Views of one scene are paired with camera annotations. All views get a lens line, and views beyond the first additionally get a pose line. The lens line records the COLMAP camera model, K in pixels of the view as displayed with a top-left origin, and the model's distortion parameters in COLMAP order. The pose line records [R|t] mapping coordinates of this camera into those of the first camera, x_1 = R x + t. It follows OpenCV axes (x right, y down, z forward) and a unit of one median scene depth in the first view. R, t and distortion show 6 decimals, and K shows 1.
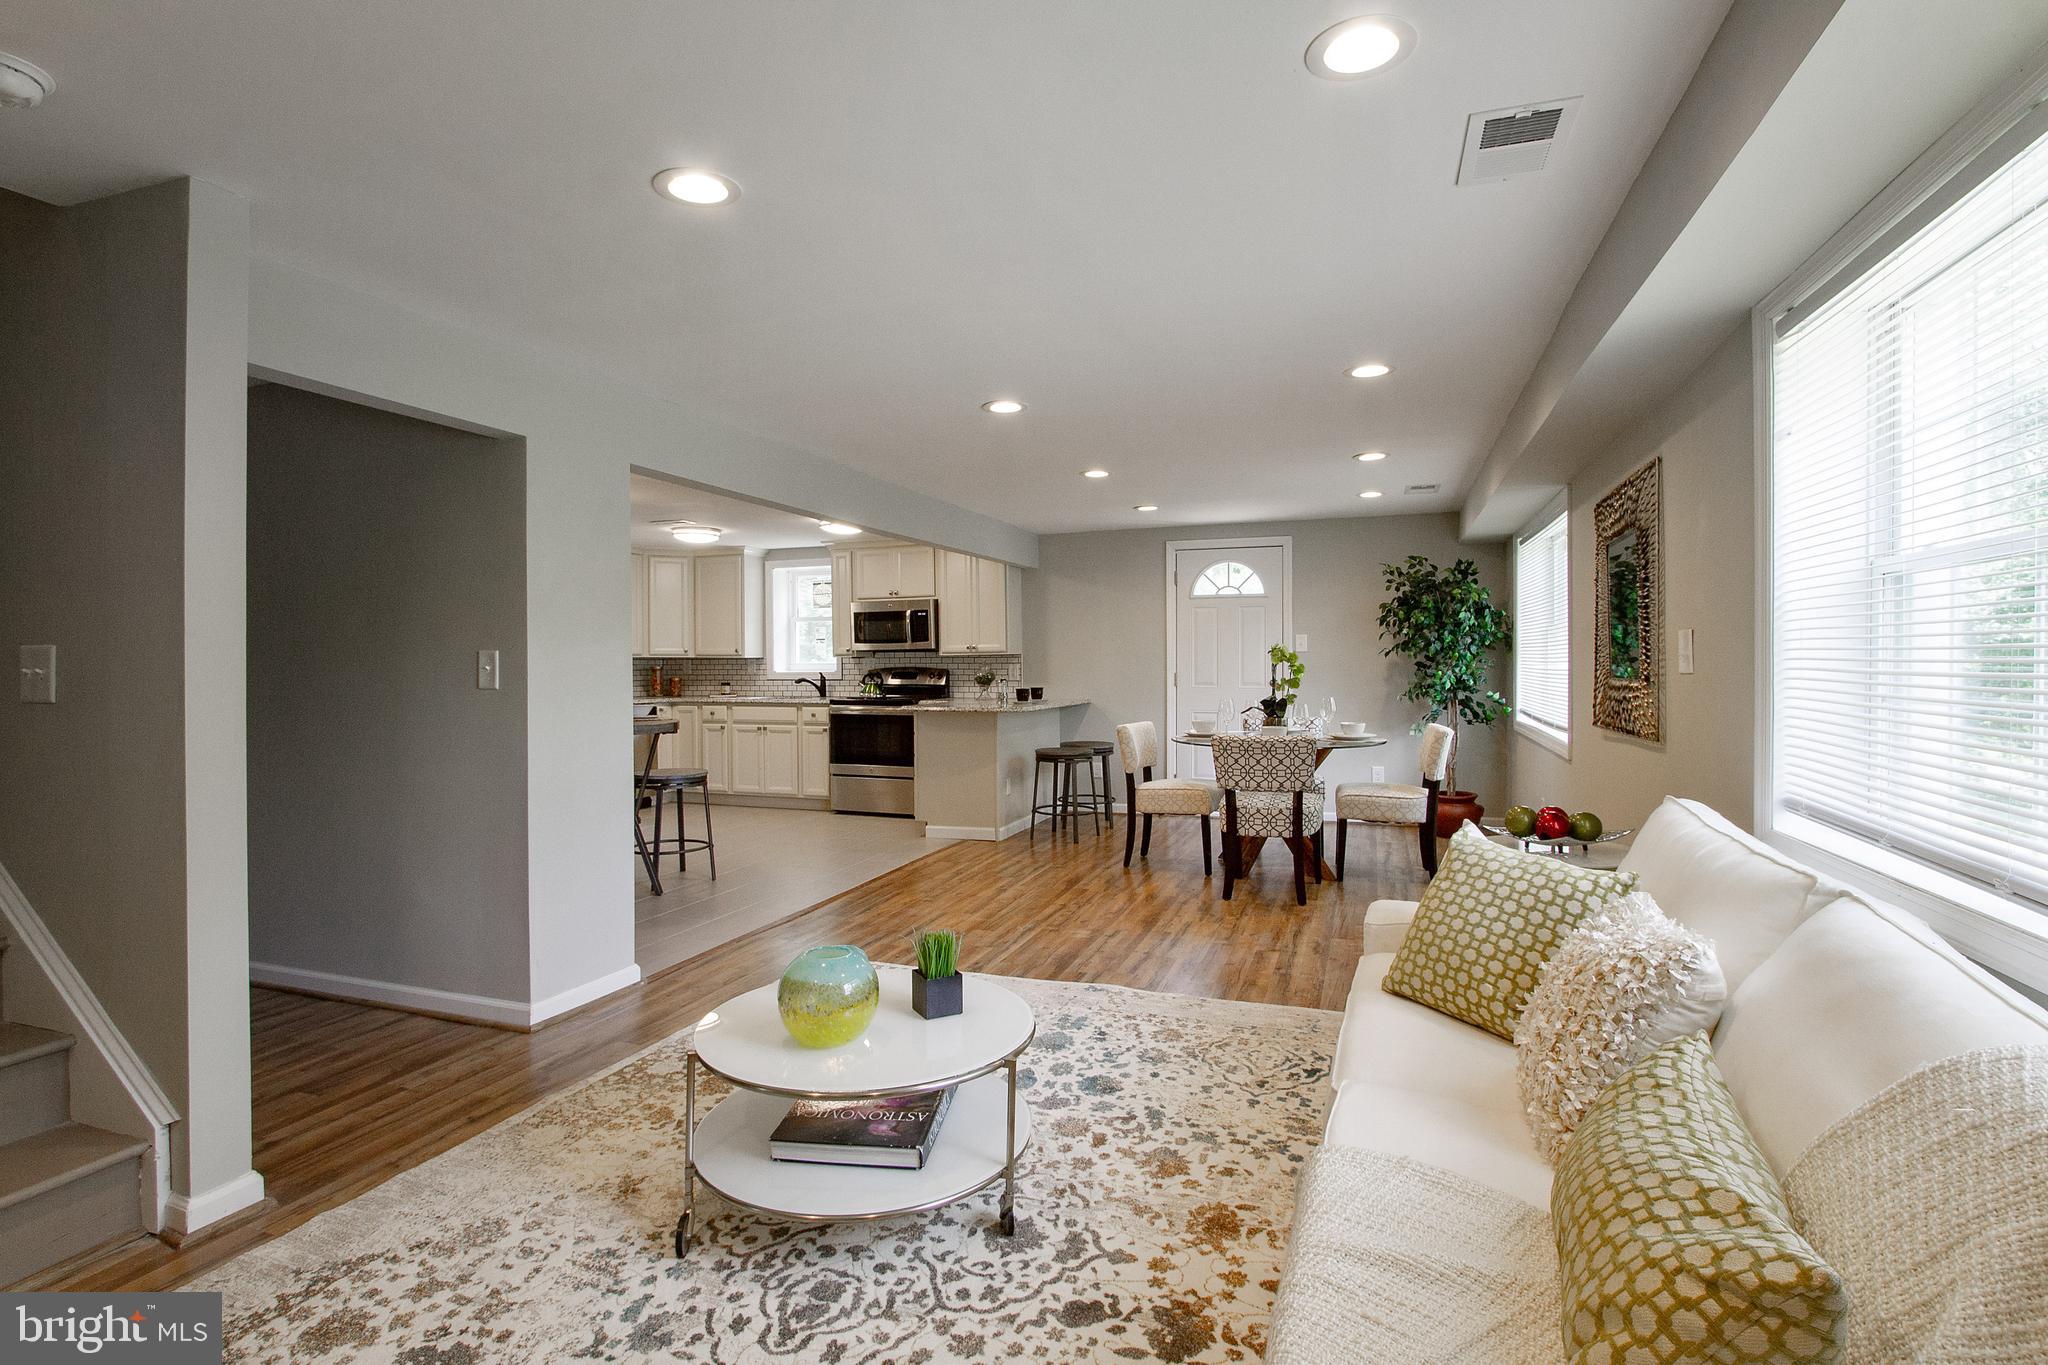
lens RADIAL K [[967.6, 0, 1056.9], [0, 967.6, 658.5], [0, 0, 1]] dist [-0.023332, 0.001297]
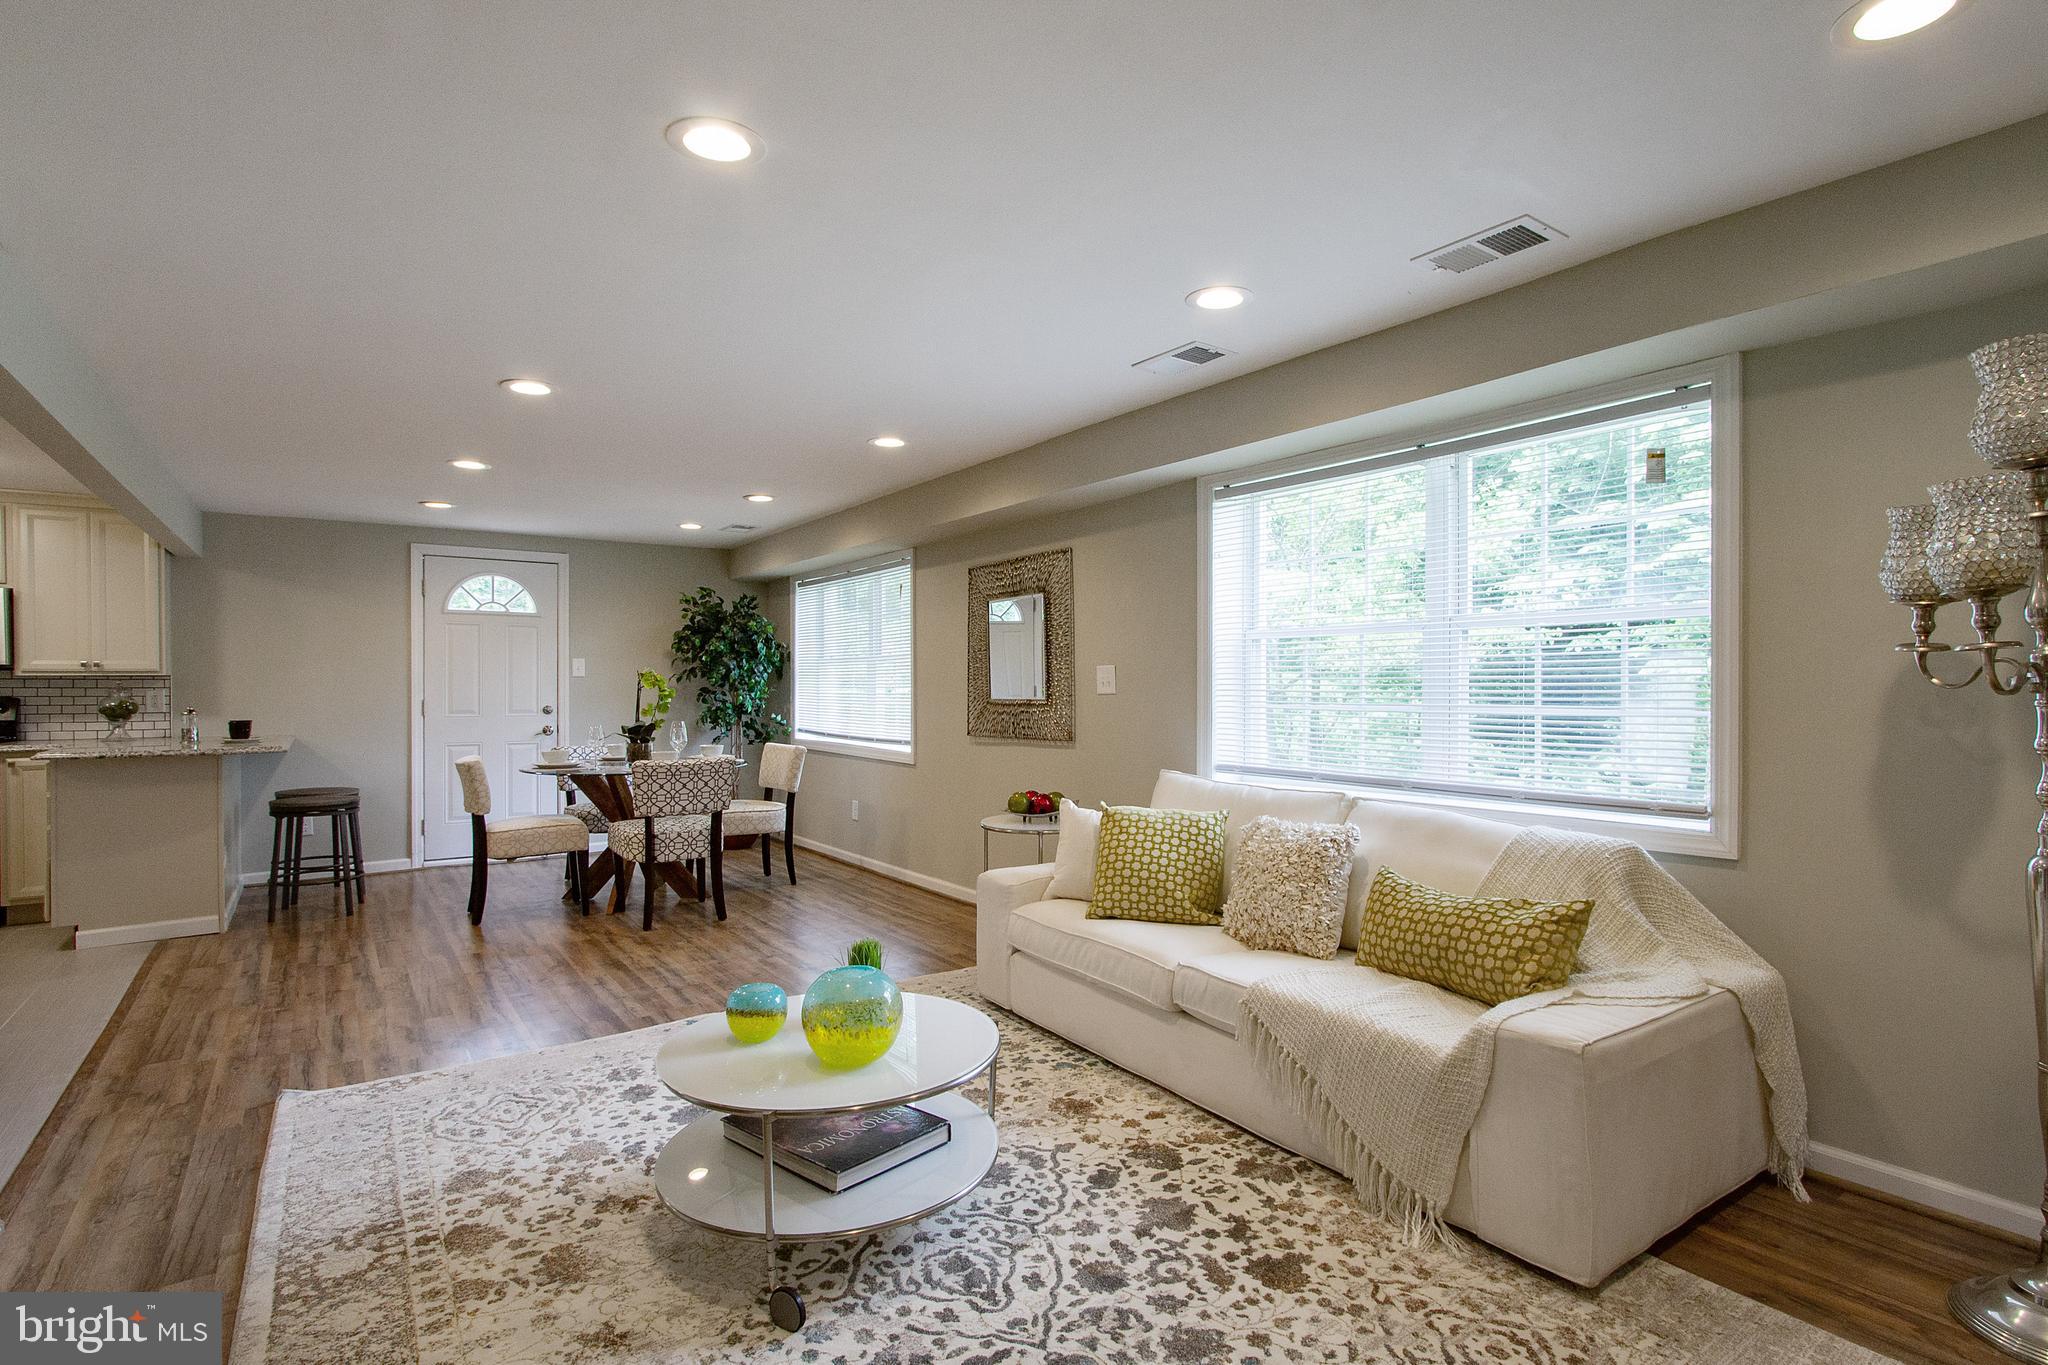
lens RADIAL K [[967.6, 0, 1056.9], [0, 967.6, 658.5], [0, 0, 1]] dist [-0.023332, 0.001297]
pose [[0.578056, 0.025621, 0.815595, -0.321629], [-0.003905, 0.999582, -0.028633, 0.001050], [-0.815988, 0.013367, 0.577914, 0.079857]]
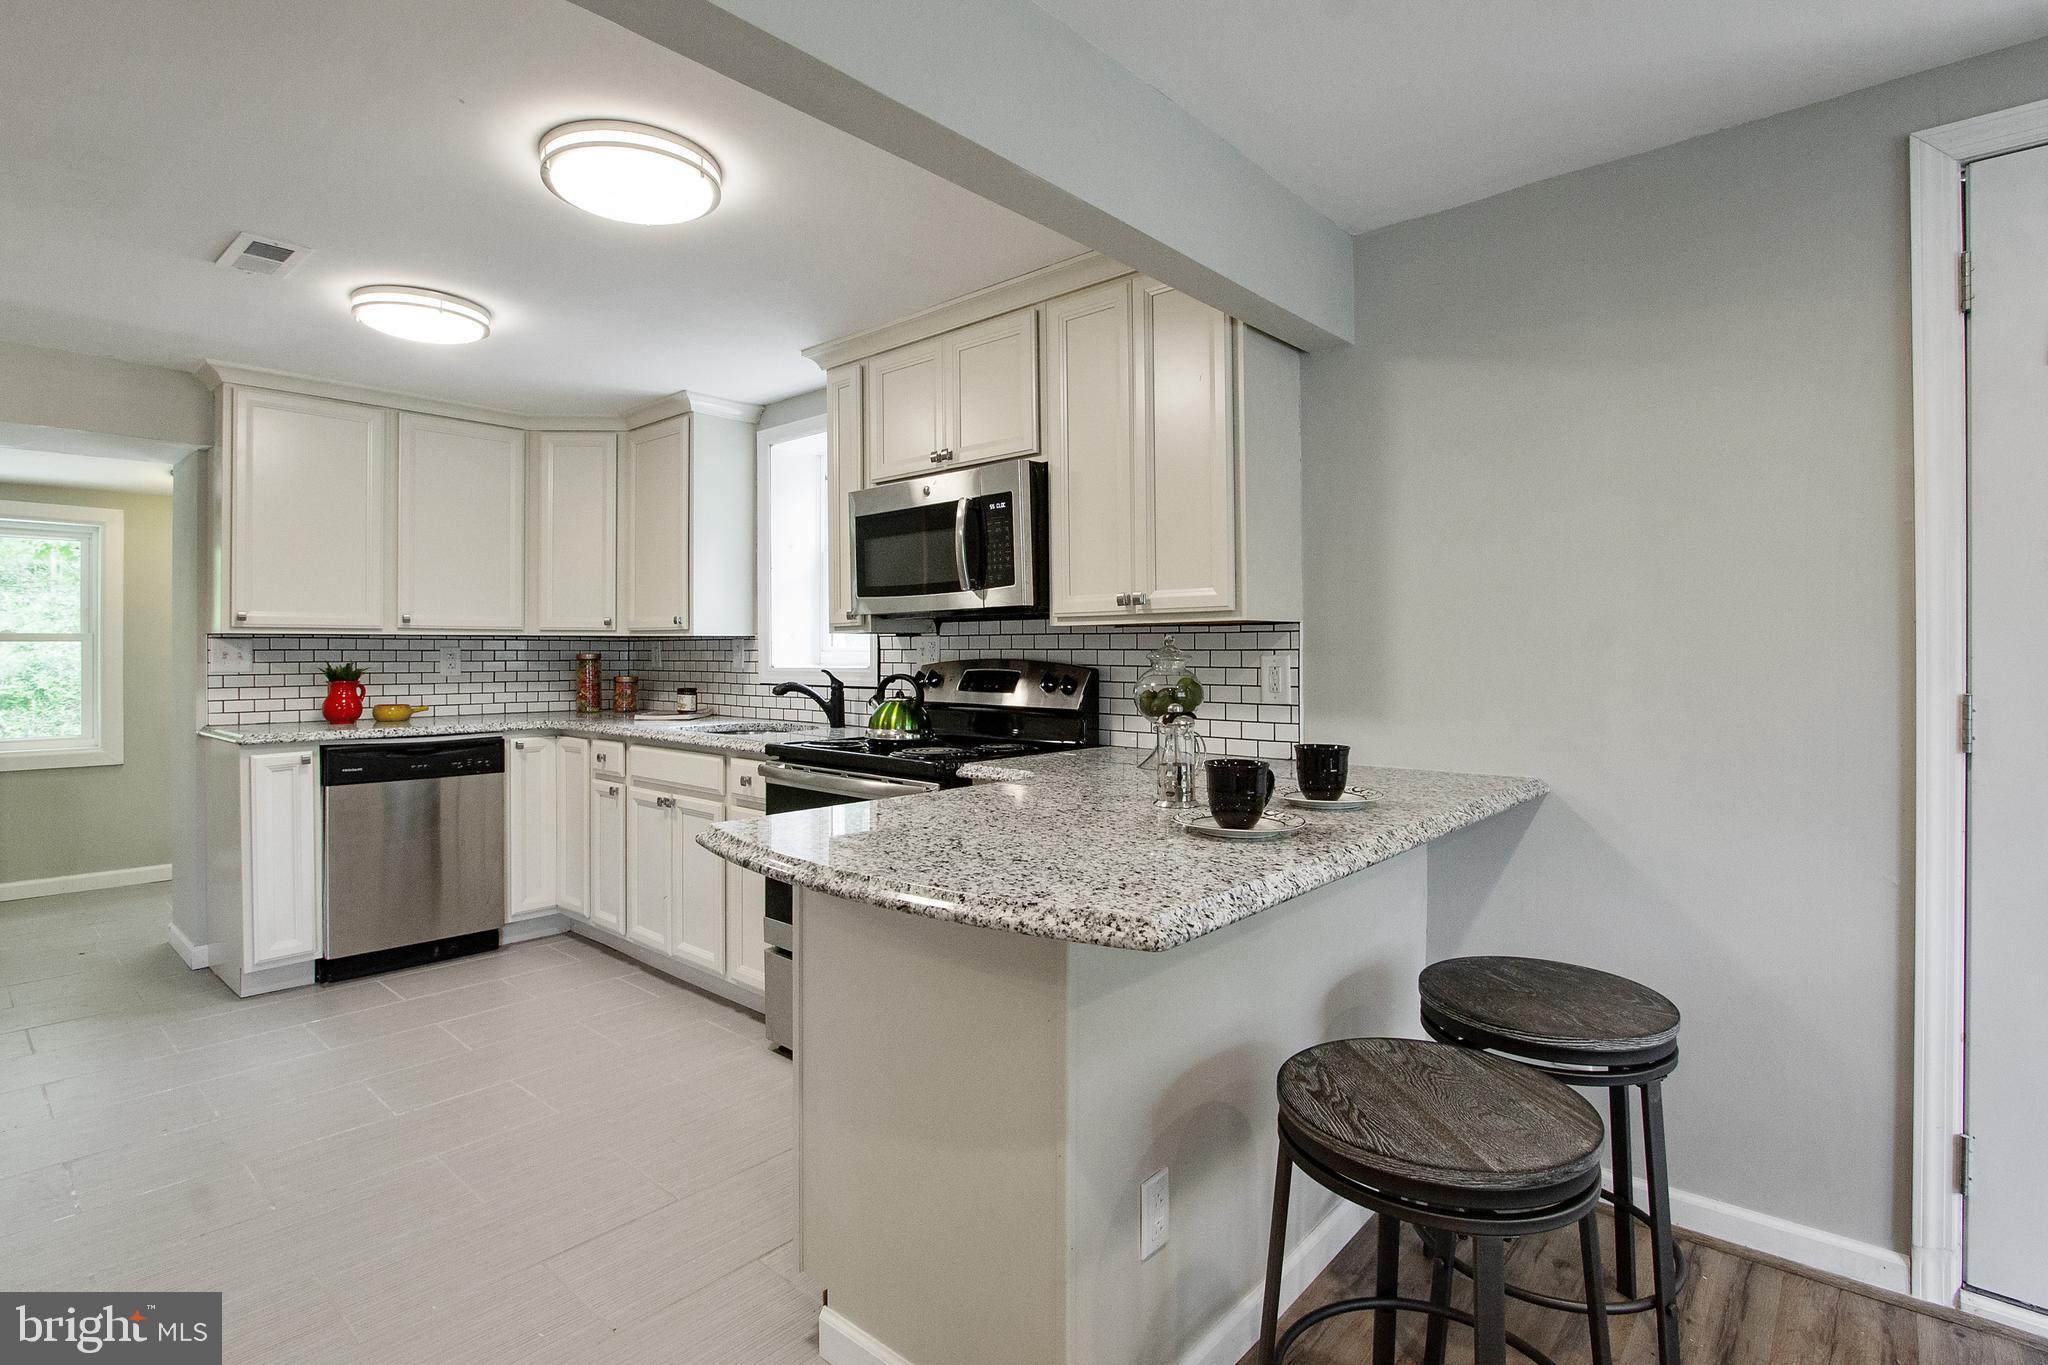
lens RADIAL K [[967.6, 0, 1056.9], [0, 967.6, 658.5], [0, 0, 1]] dist [-0.023332, 0.001297]
pose [[0.929695, 0.007729, -0.368249, 0.007673], [-0.004096, 0.999935, 0.010647, 0.006646], [0.368308, -0.008390, 0.929666, 0.946117]]
